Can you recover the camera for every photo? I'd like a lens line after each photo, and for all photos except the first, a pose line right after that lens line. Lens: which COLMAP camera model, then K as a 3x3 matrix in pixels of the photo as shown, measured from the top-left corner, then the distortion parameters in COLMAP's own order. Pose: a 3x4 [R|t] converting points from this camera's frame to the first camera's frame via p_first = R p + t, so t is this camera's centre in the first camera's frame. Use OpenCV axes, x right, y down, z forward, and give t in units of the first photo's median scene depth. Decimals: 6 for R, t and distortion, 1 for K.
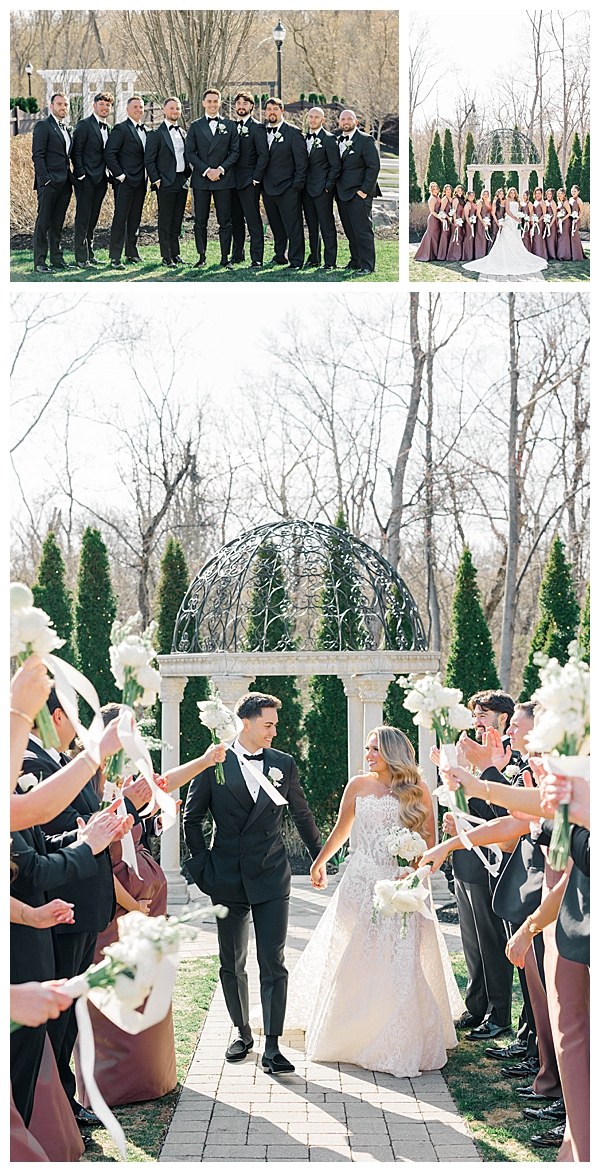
lens RADIAL K [[2944.3, 0, 300.0], [0, 2944.3, 586.0], [0, 0, 1]] dist [-0.057613, -0.042276]
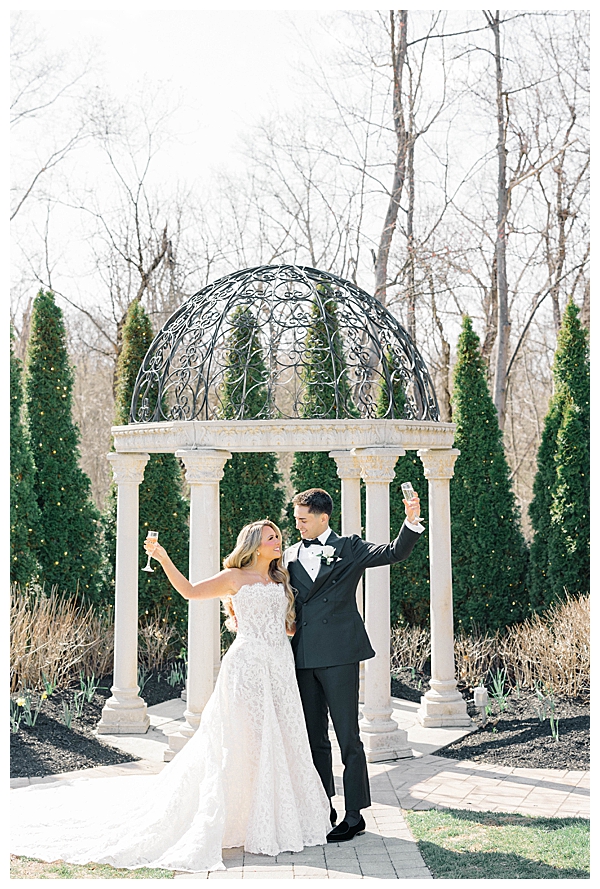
lens RADIAL K [[1291.9, 0, 300.0], [0, 1291.9, 444.5], [0, 0, 1]] dist [-0.048246, -0.052223]
pose [[0.999397, 0.001111, 0.034718, -0.007706], [-0.000341, 0.999754, -0.022170, 0.032705], [-0.034734, 0.022145, 0.999151, 0.574094]]
